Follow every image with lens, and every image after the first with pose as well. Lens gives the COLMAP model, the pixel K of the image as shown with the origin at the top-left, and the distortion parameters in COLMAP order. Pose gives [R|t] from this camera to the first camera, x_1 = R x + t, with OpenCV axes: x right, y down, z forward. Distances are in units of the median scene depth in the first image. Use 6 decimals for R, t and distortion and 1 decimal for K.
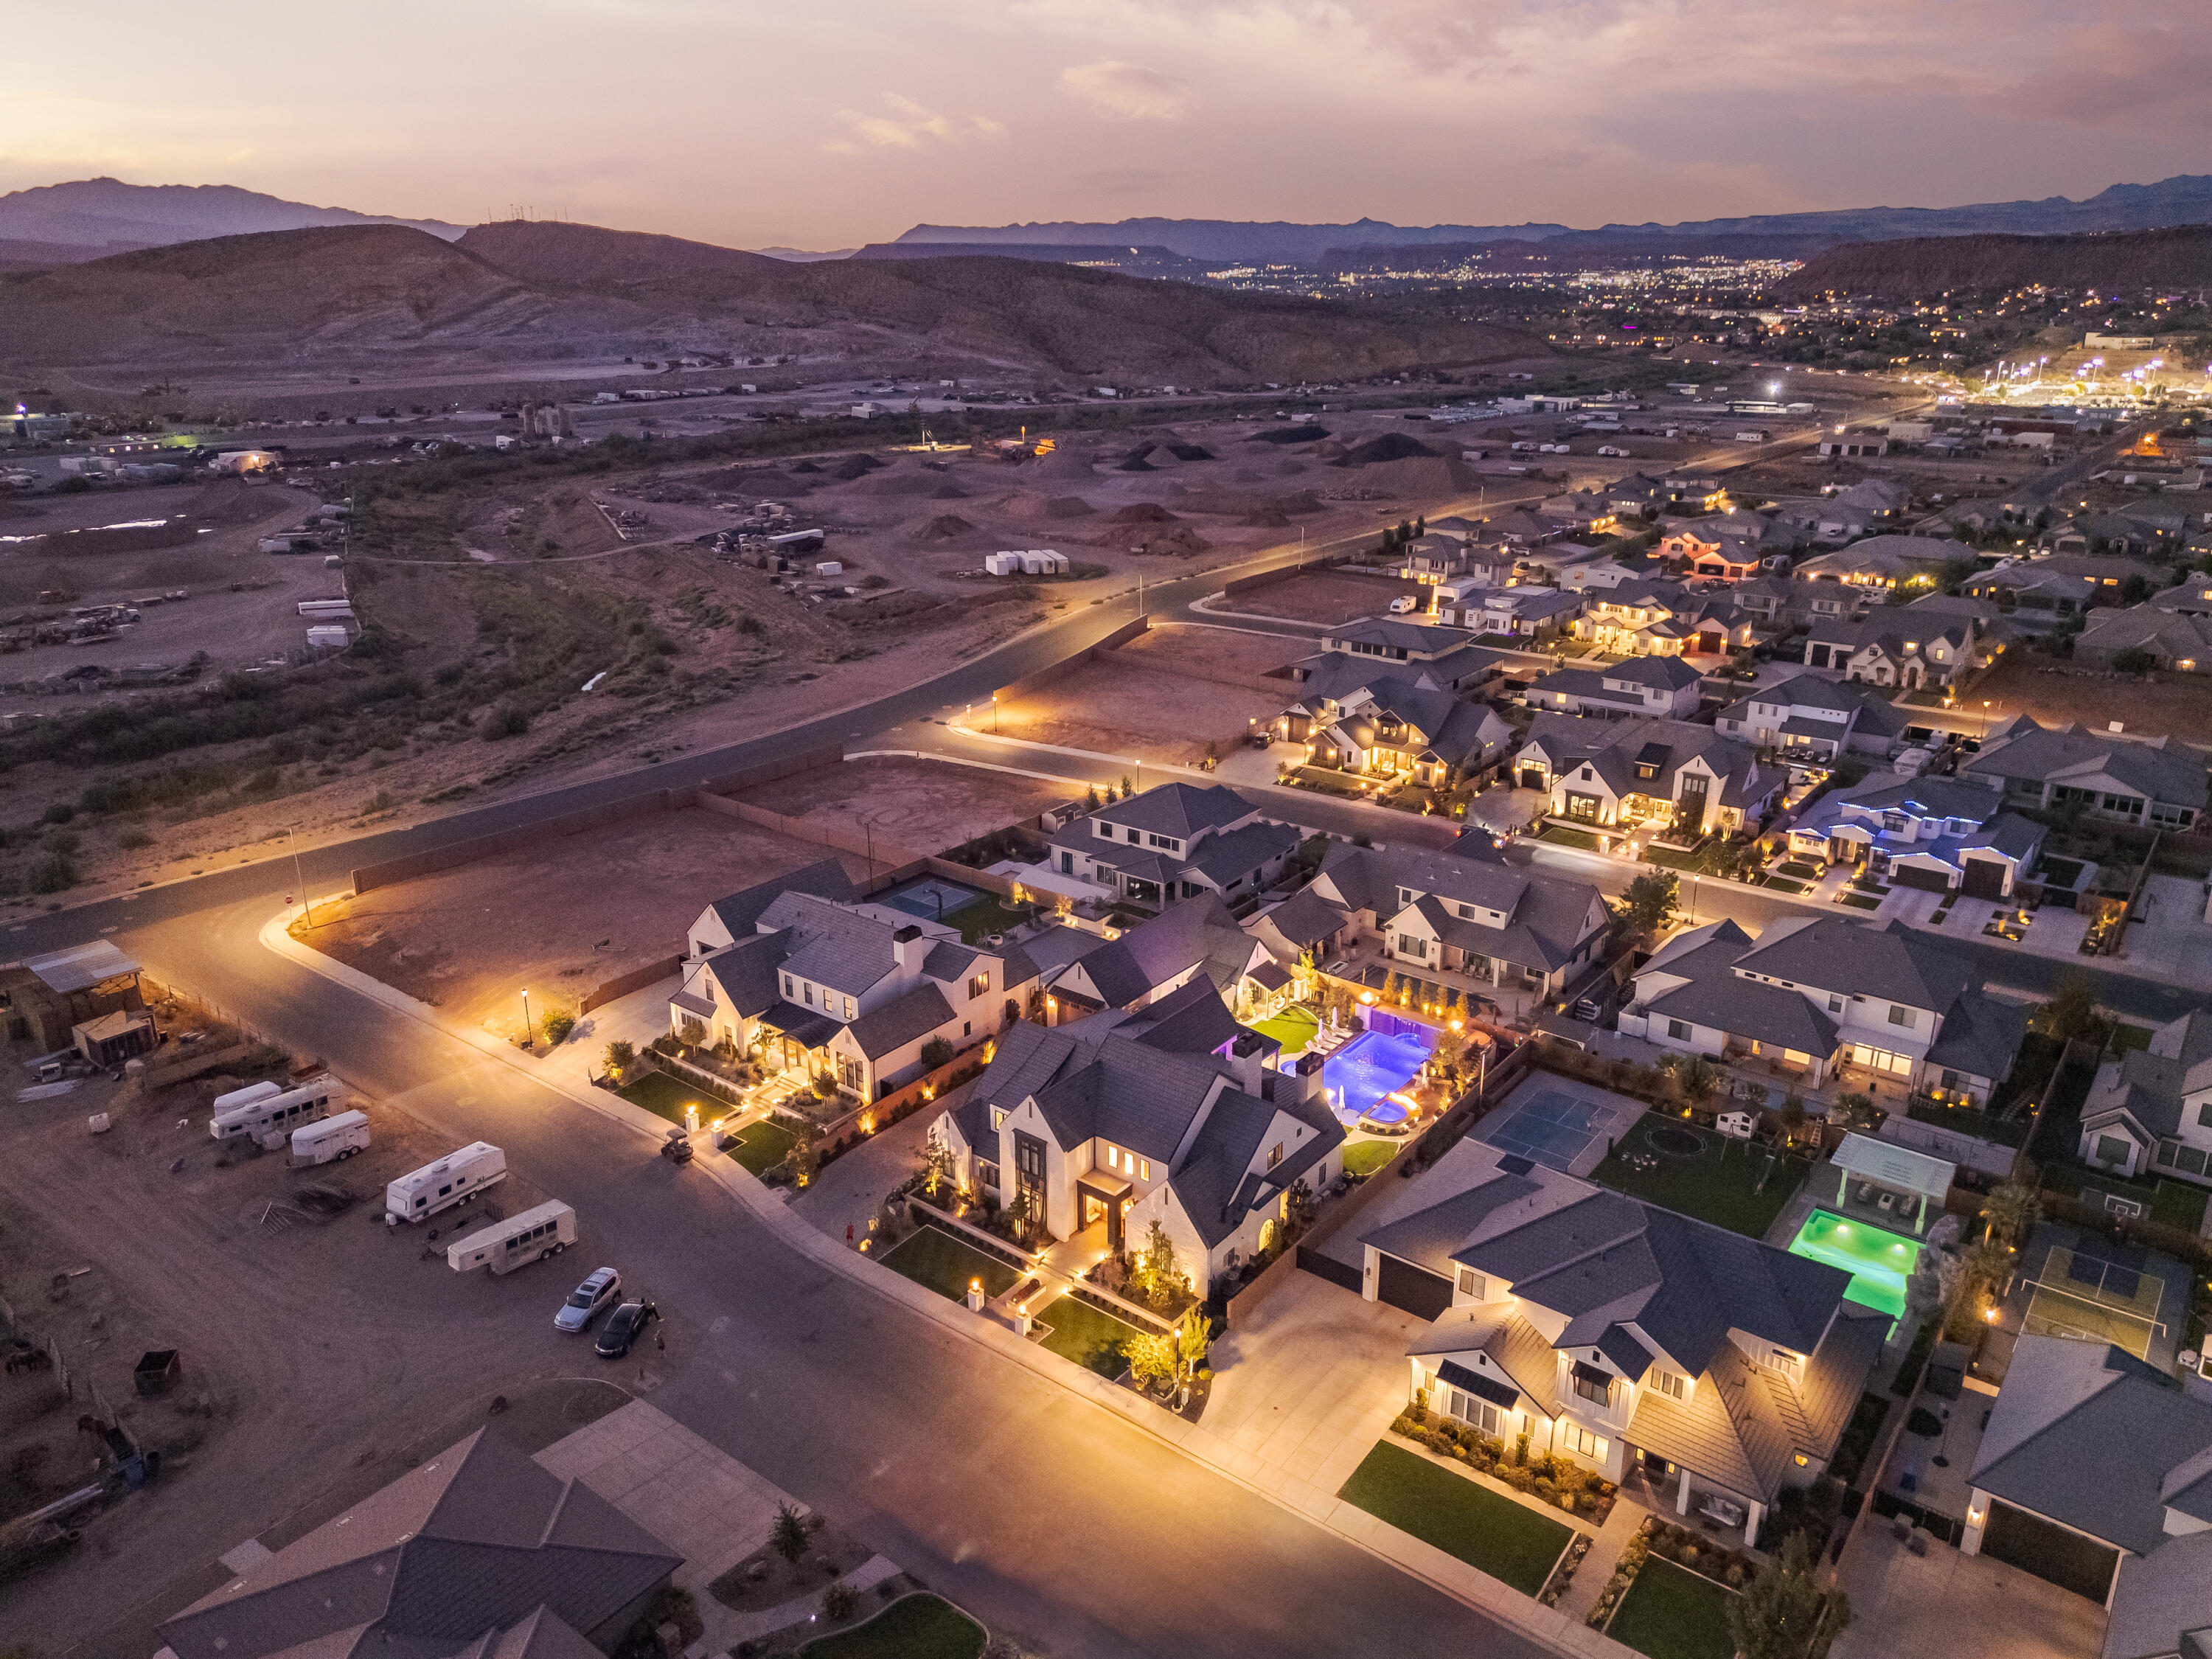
lens RADIAL K [[1555.8, 0, 1106.0], [0, 1555.8, 829.5], [0, 0, 1]] dist [0.095872, -0.109492]
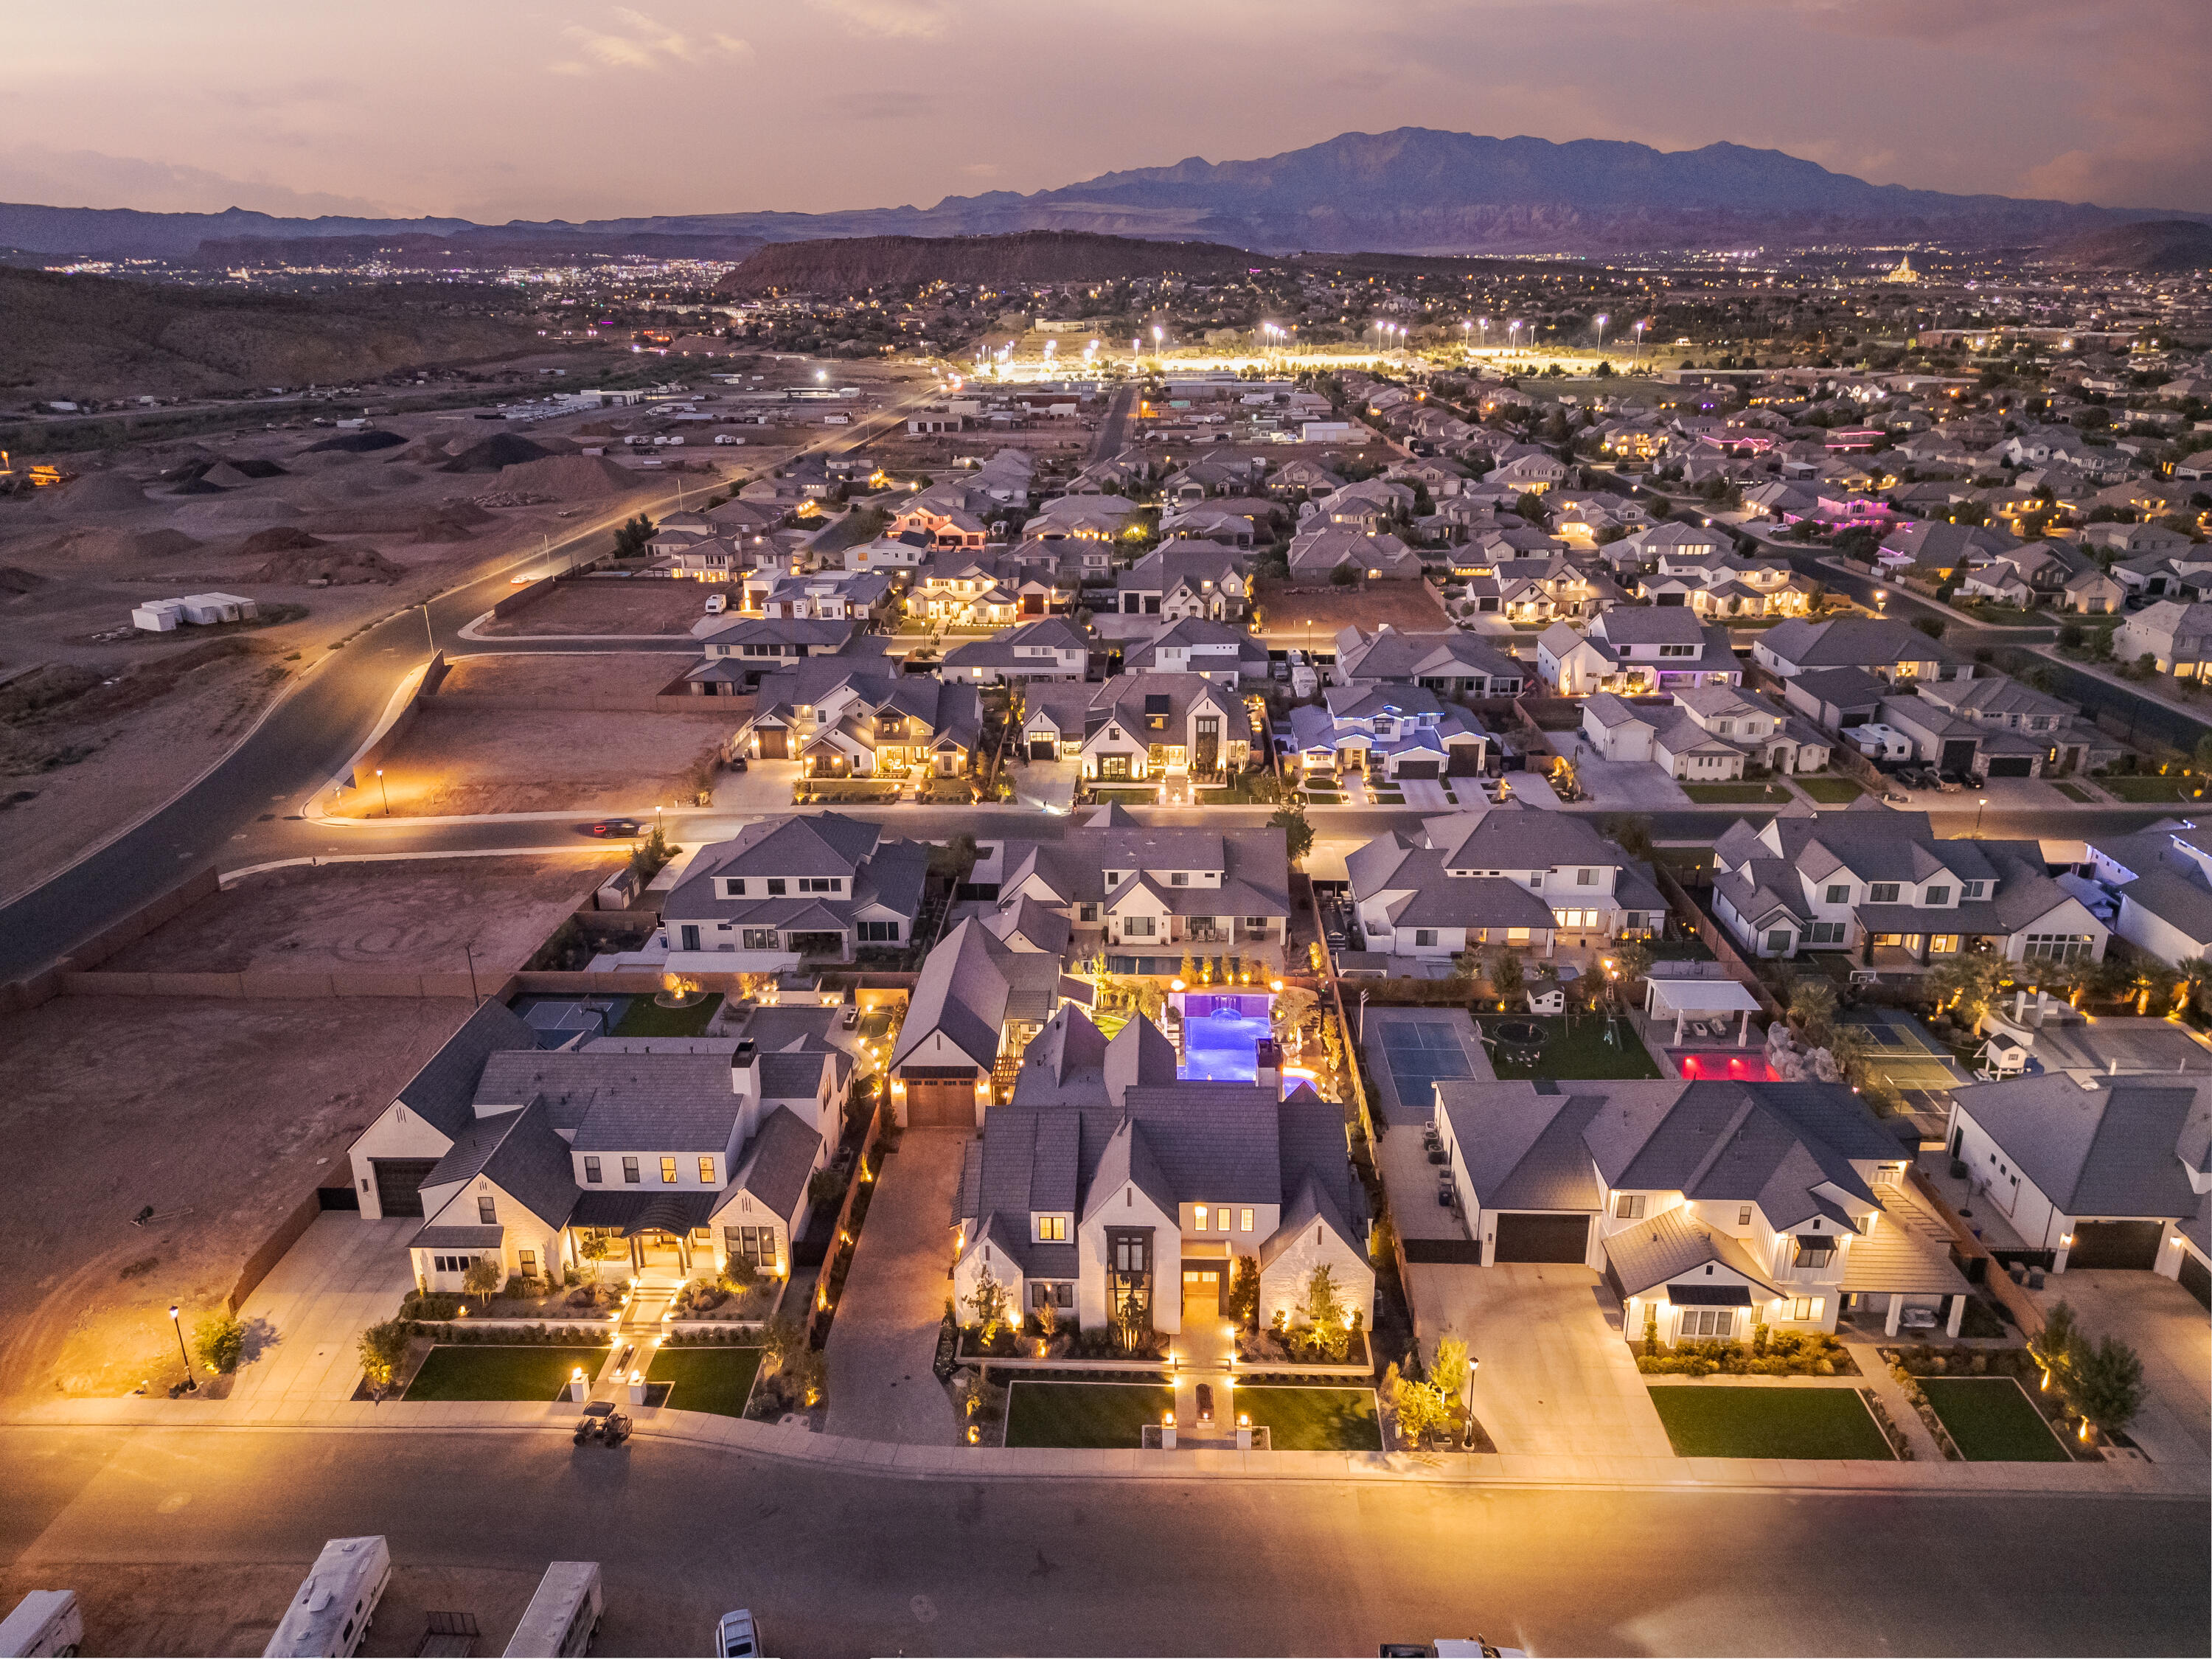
lens RADIAL K [[1560.0, 0, 1106.0], [0, 1560.0, 829.5], [0, 0, 1]] dist [0.081305, -0.086226]
pose [[0.809396, -0.202819, 0.551129, -0.382936], [0.202389, 0.977314, 0.062427, -0.054769], [-0.551287, 0.061014, 0.832082, 0.231170]]
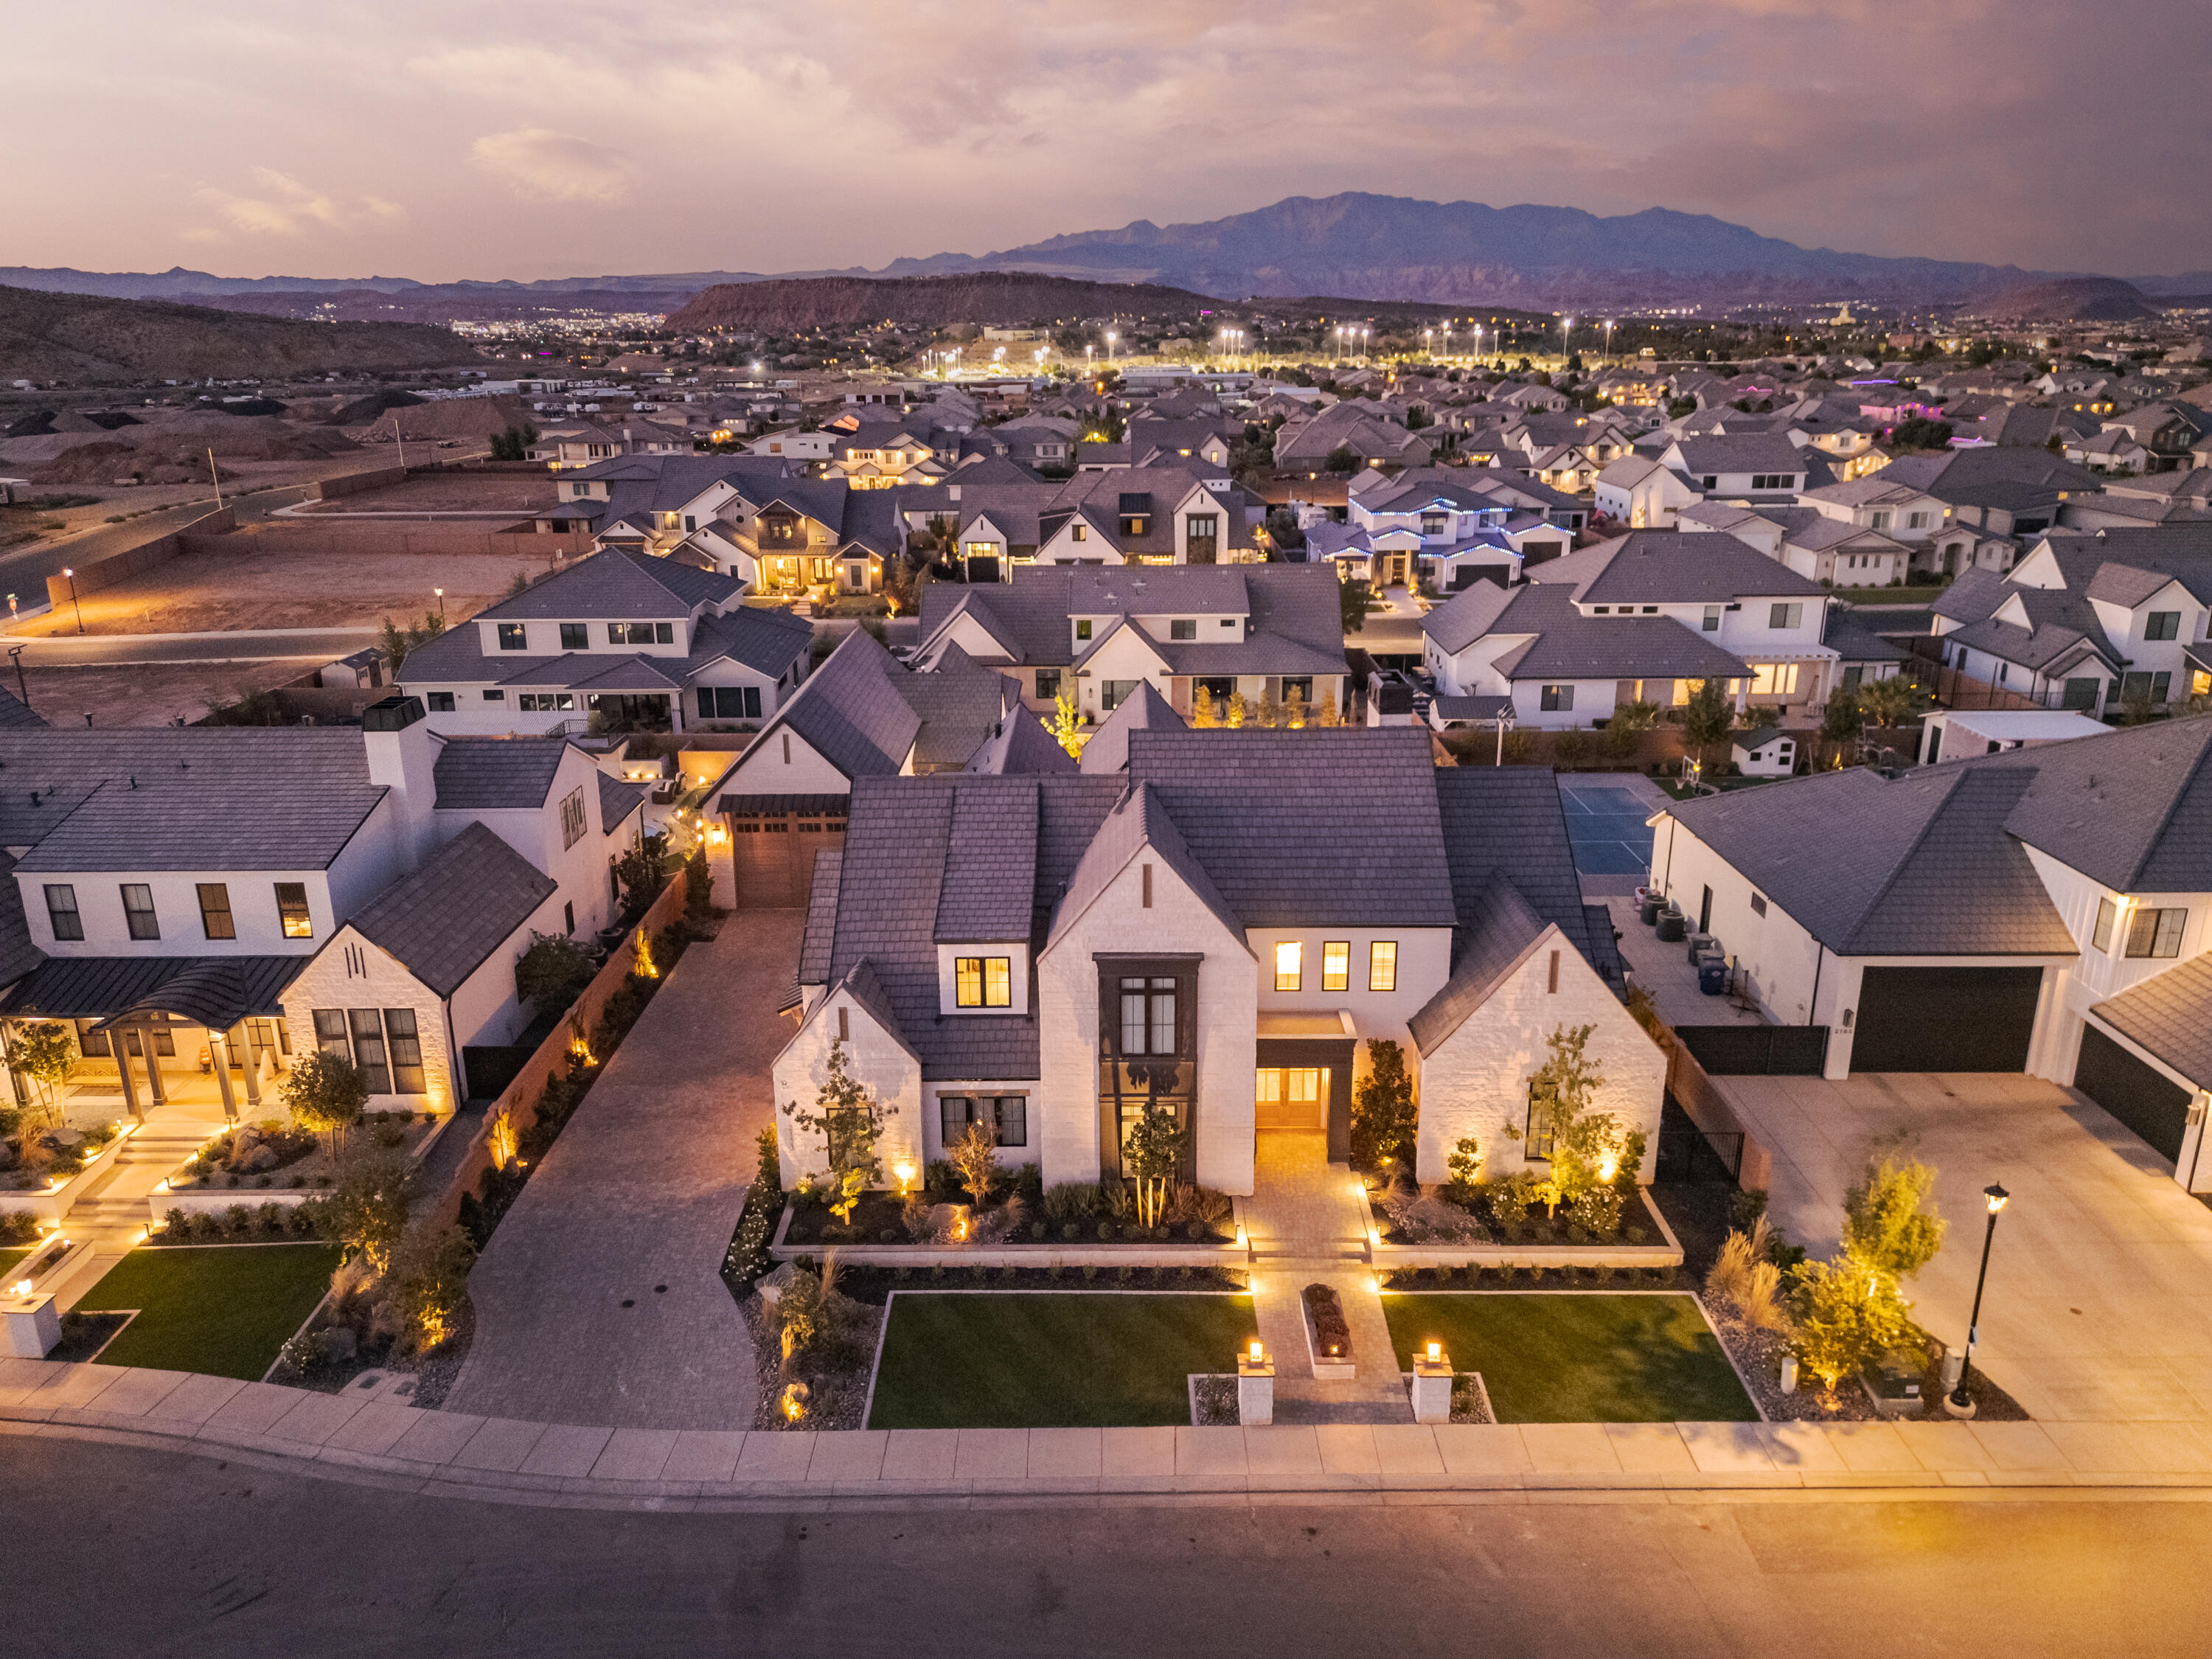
lens RADIAL K [[1560.0, 0, 1106.0], [0, 1560.0, 829.5], [0, 0, 1]] dist [0.081305, -0.086226]
pose [[0.791256, -0.189646, 0.581334, -0.220950], [0.209977, 0.977150, 0.032972, 0.119677], [-0.574303, 0.095978, 0.812997, 0.545794]]
